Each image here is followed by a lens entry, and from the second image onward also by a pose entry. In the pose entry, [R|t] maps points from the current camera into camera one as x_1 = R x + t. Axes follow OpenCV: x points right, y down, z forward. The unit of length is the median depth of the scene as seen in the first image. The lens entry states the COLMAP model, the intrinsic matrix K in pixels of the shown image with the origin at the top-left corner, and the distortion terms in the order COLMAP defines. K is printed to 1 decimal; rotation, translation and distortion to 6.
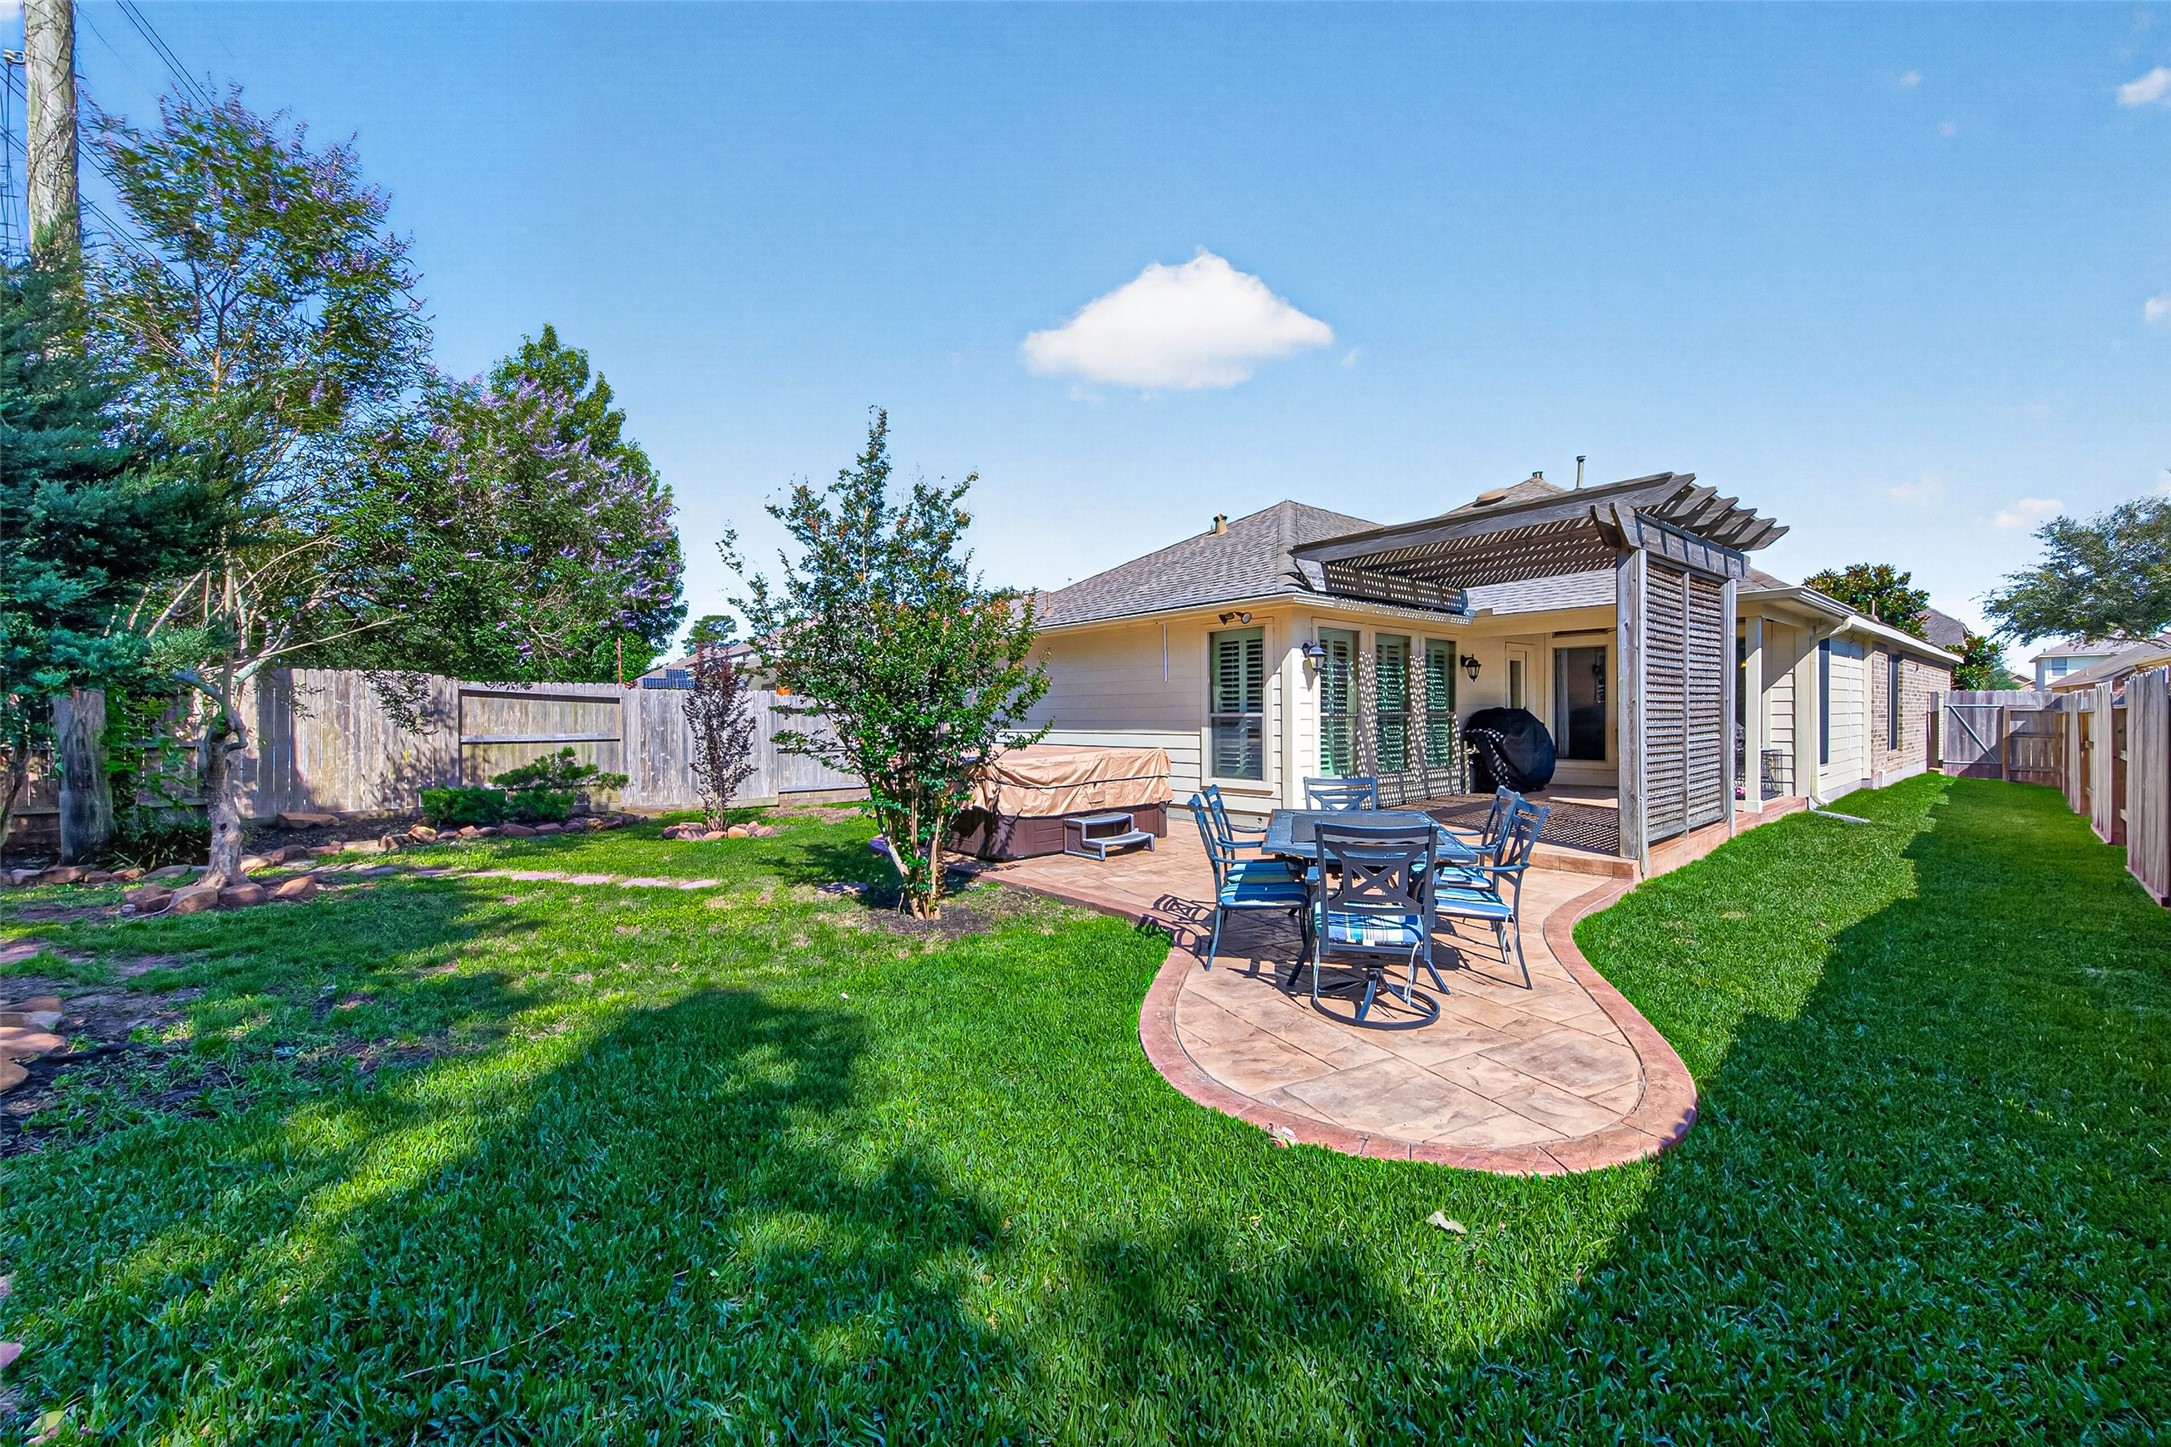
lens RADIAL K [[851.5, 0, 1093.2], [0, 851.5, 729.0], [0, 0, 1]] dist [0.005434, -0.001550]
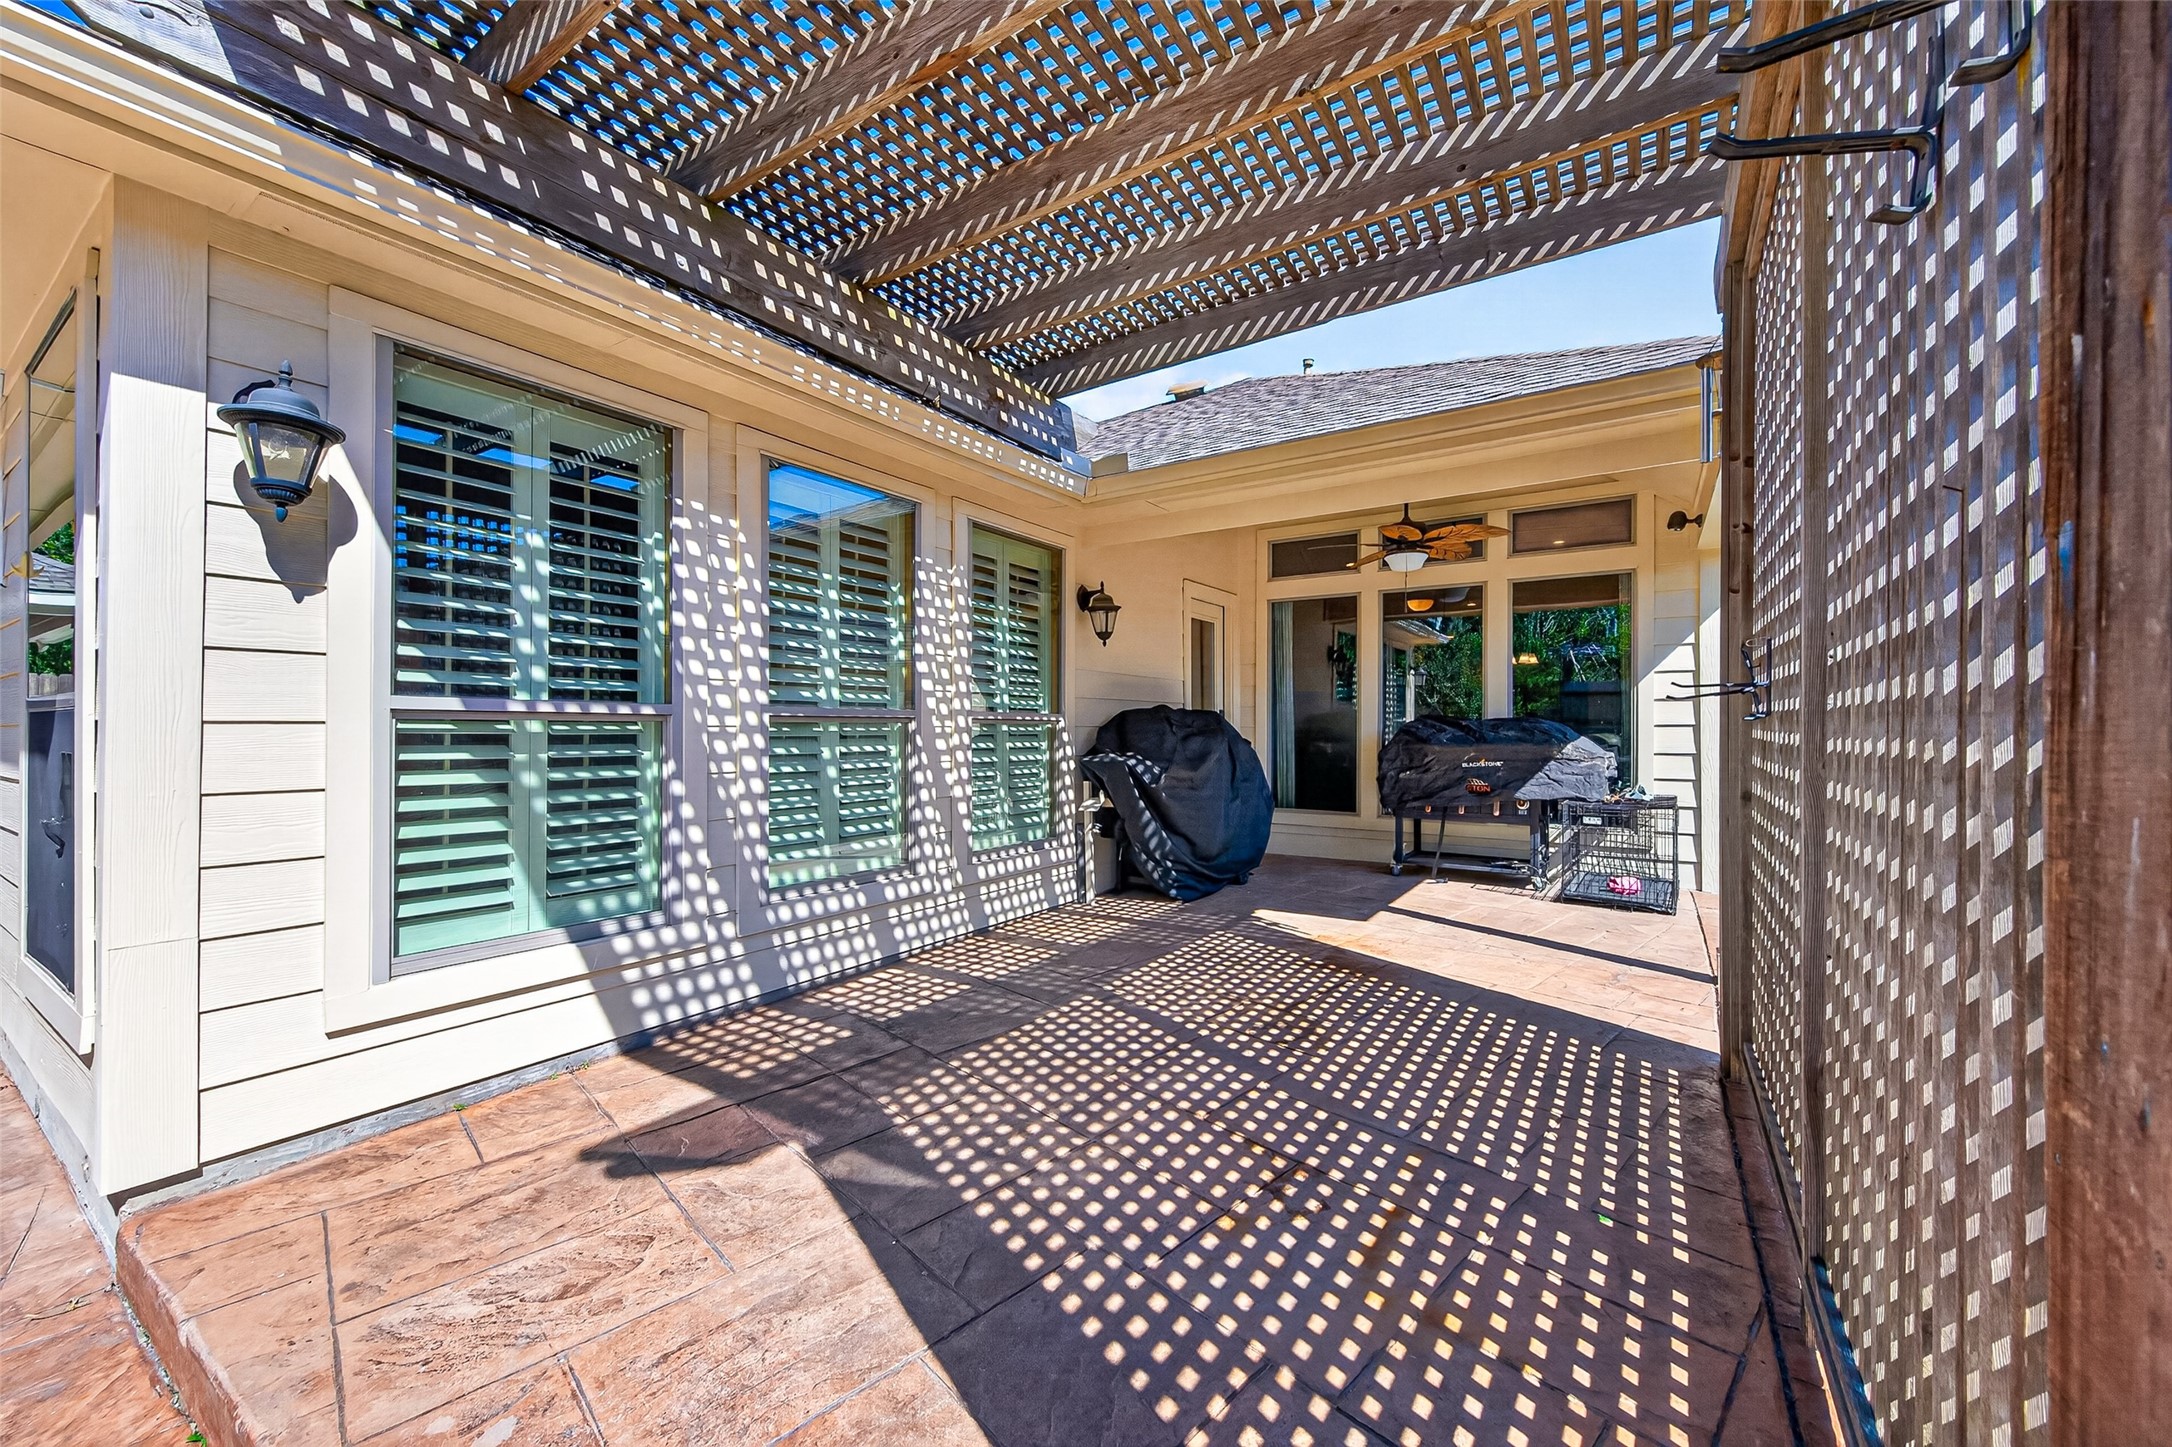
lens RADIAL K [[851.9, 0, 1079.6], [0, 851.9, 733.4], [0, 0, 1]] dist [0.005434, -0.001550]
pose [[0.965139, 0.010189, 0.261540, 0.321185], [-0.006070, 0.999845, -0.016553, -0.002577], [-0.261668, 0.014388, 0.965051, 0.582019]]
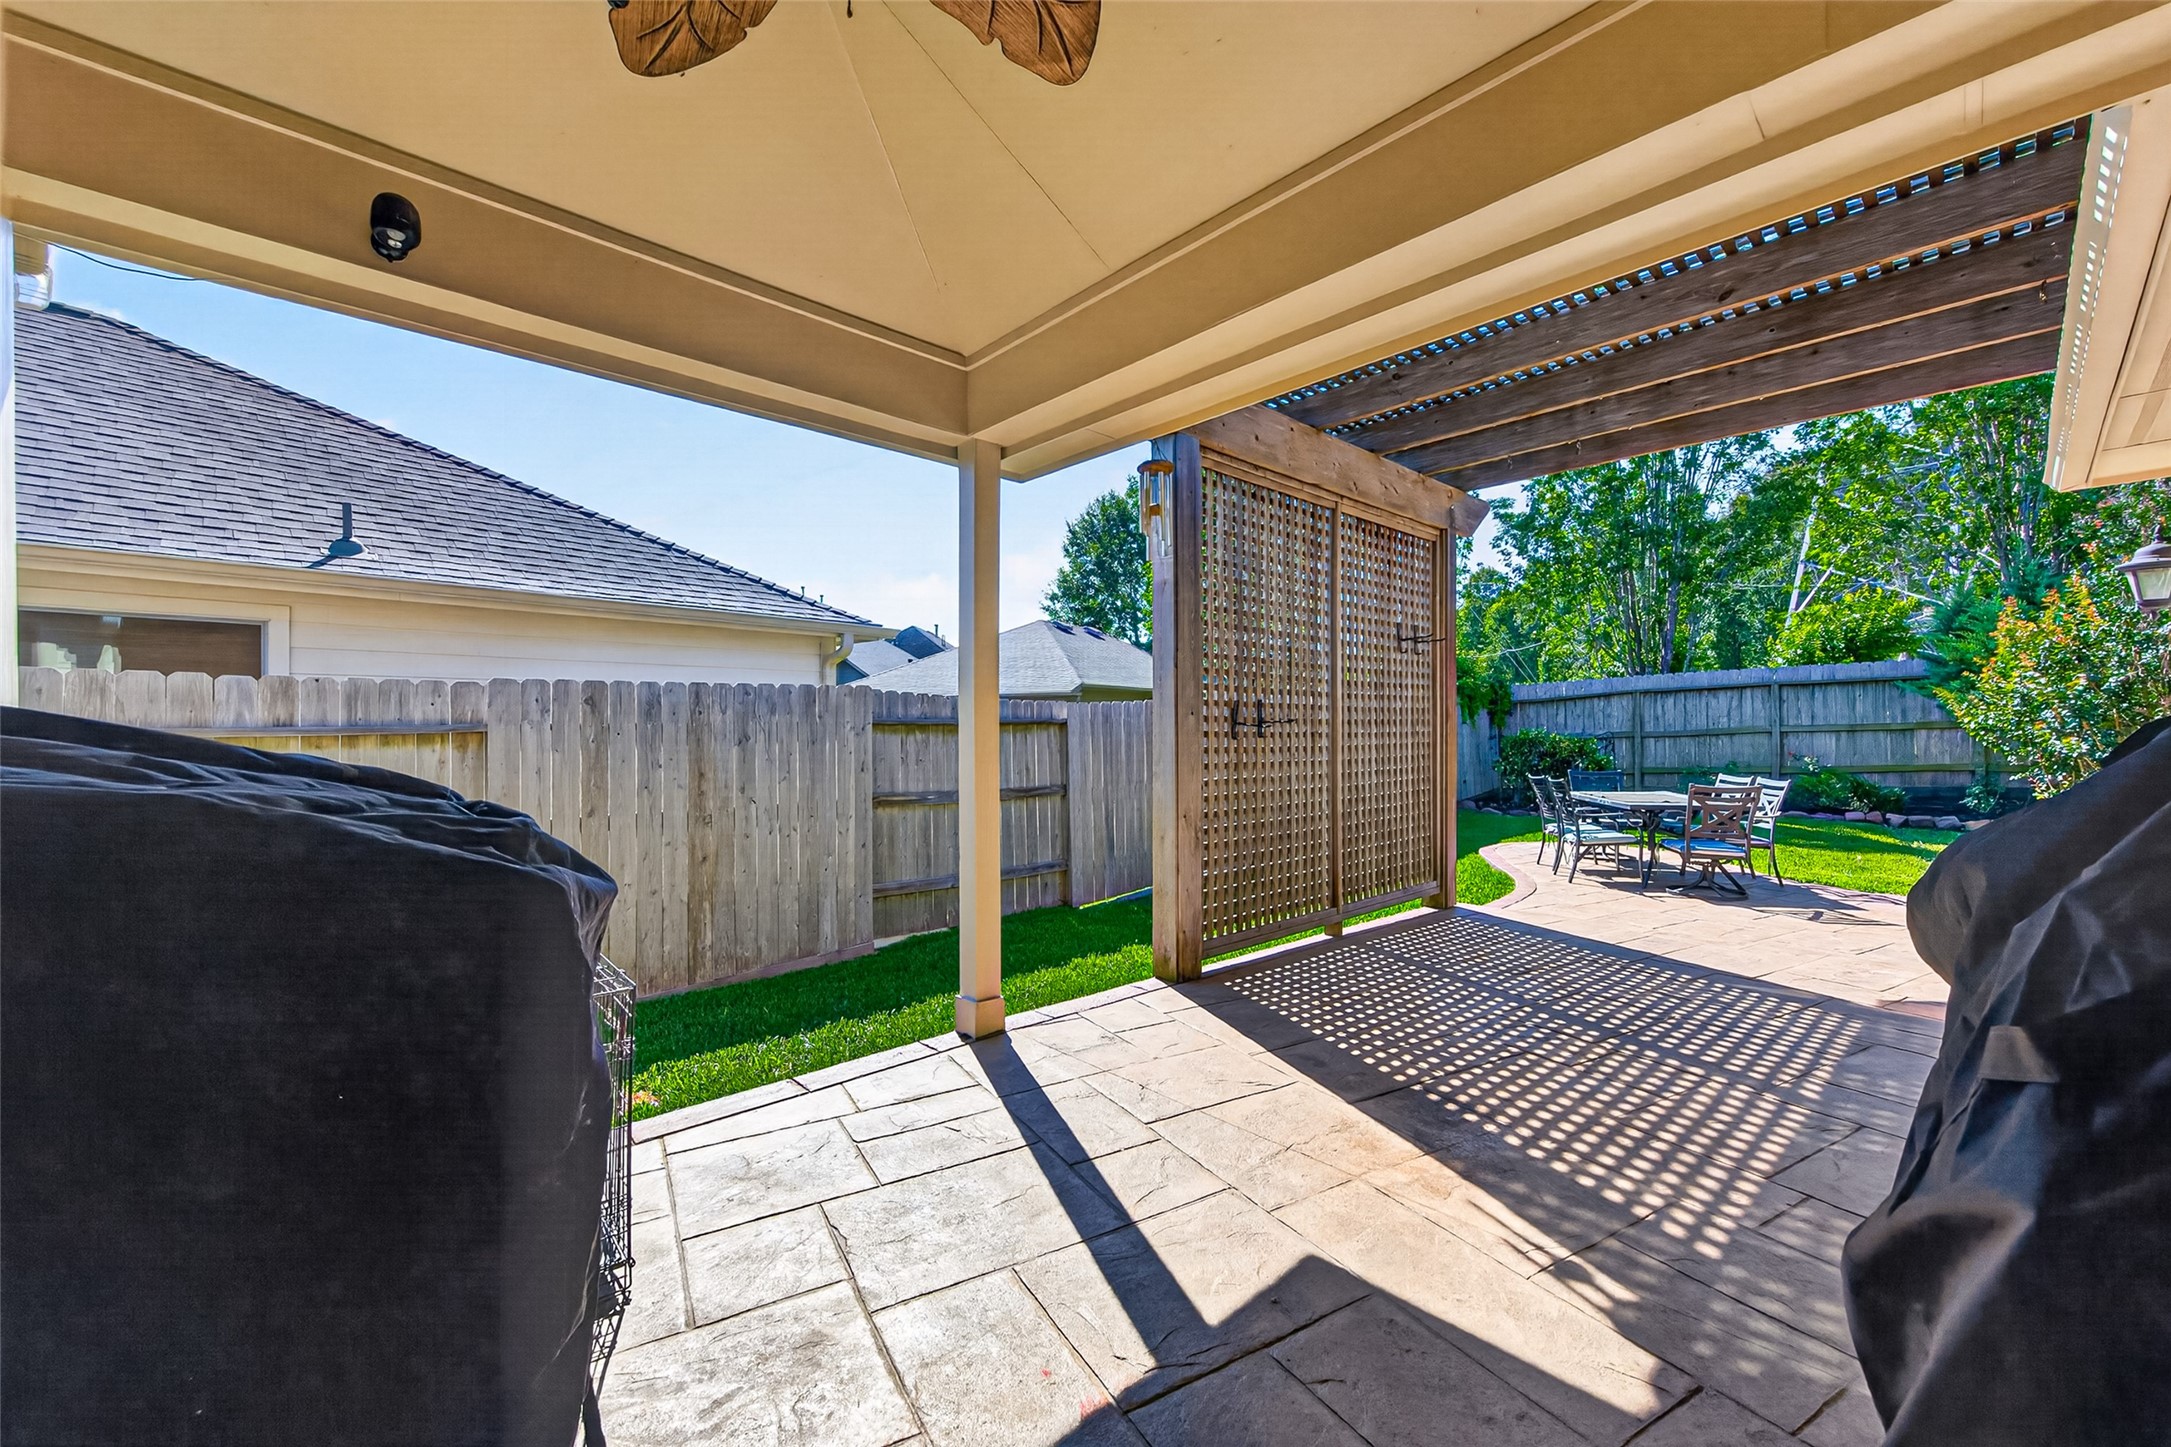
lens RADIAL K [[851.5, 0, 1086.4], [0, 851.5, 726.0], [0, 0, 1]] dist [0.005434, -0.001550]
pose [[-0.999328, 0.014744, -0.033565, 0.692903], [0.014443, 0.999854, 0.009173, -0.024499], [0.033696, 0.008682, -0.999394, 1.254986]]
